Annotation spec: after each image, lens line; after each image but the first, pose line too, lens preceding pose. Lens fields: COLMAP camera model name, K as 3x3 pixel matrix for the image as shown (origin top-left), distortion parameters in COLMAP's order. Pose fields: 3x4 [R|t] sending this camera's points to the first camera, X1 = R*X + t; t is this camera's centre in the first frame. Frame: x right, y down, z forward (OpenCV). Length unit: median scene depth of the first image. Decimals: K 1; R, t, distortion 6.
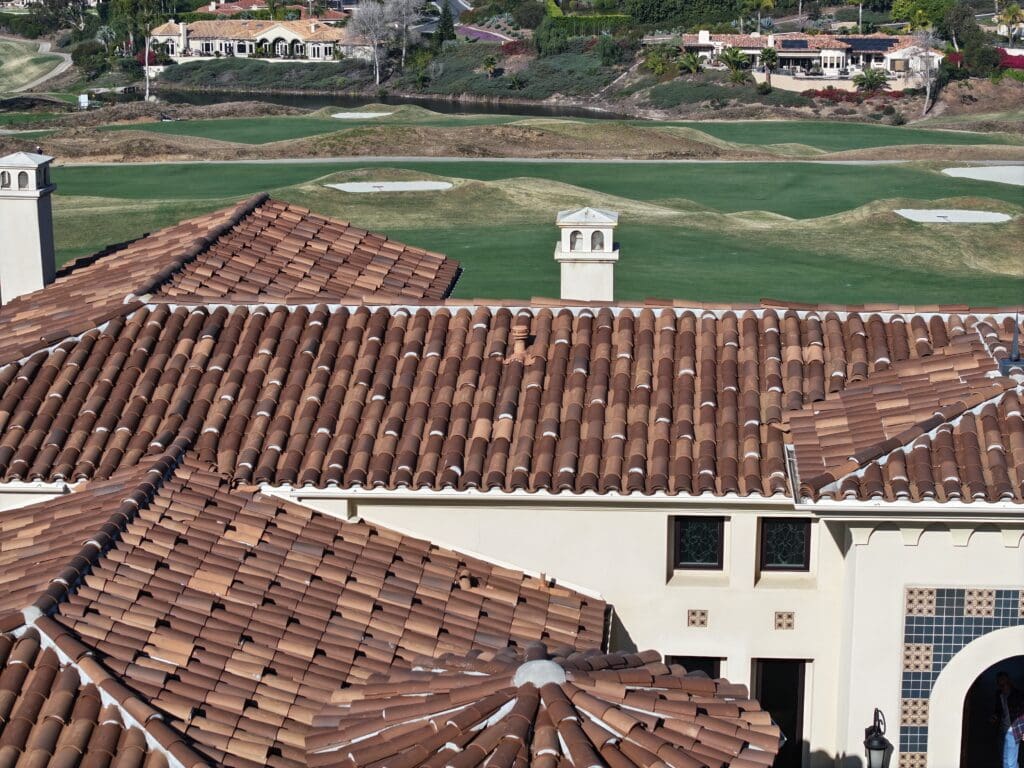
lens RADIAL K [[2028.3, 0, 512.0], [0, 2028.3, 384.0], [0, 0, 1]] dist [-0.278812, 1.558614]
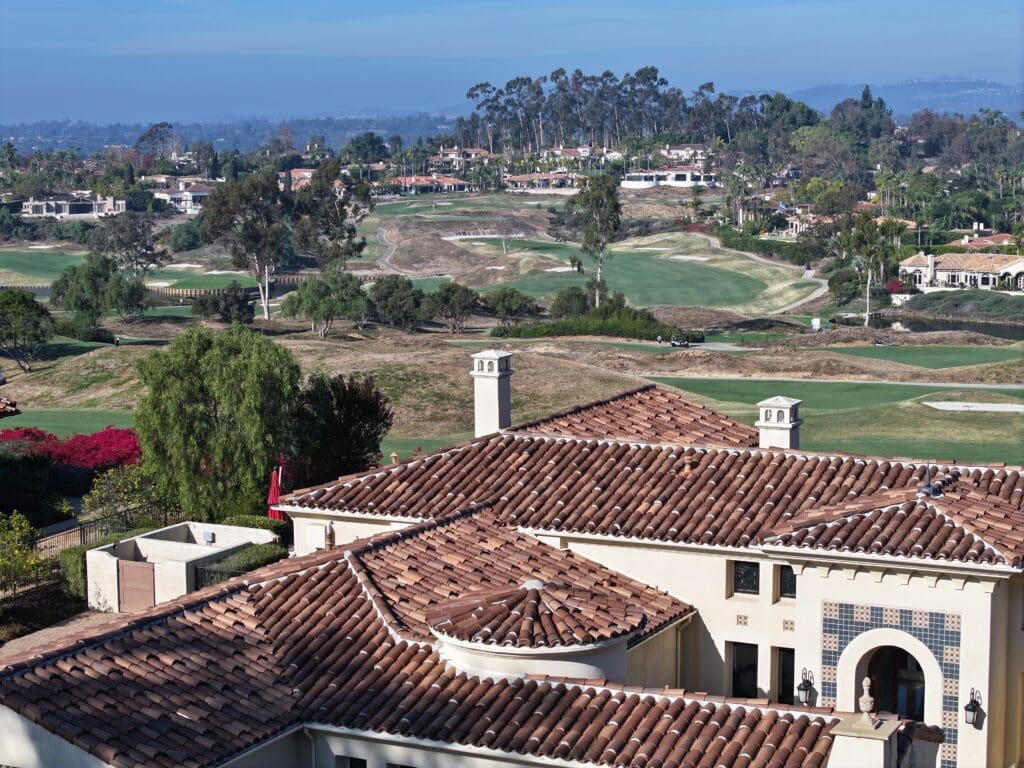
lens RADIAL K [[2028.3, 0, 512.0], [0, 2028.3, 384.0], [0, 0, 1]] dist [-0.278812, 1.558614]
pose [[0.923527, 0.045722, -0.380798, 0.465134], [-0.087798, 0.991706, -0.093860, 0.076781], [0.373348, 0.120116, 0.919882, -0.596728]]
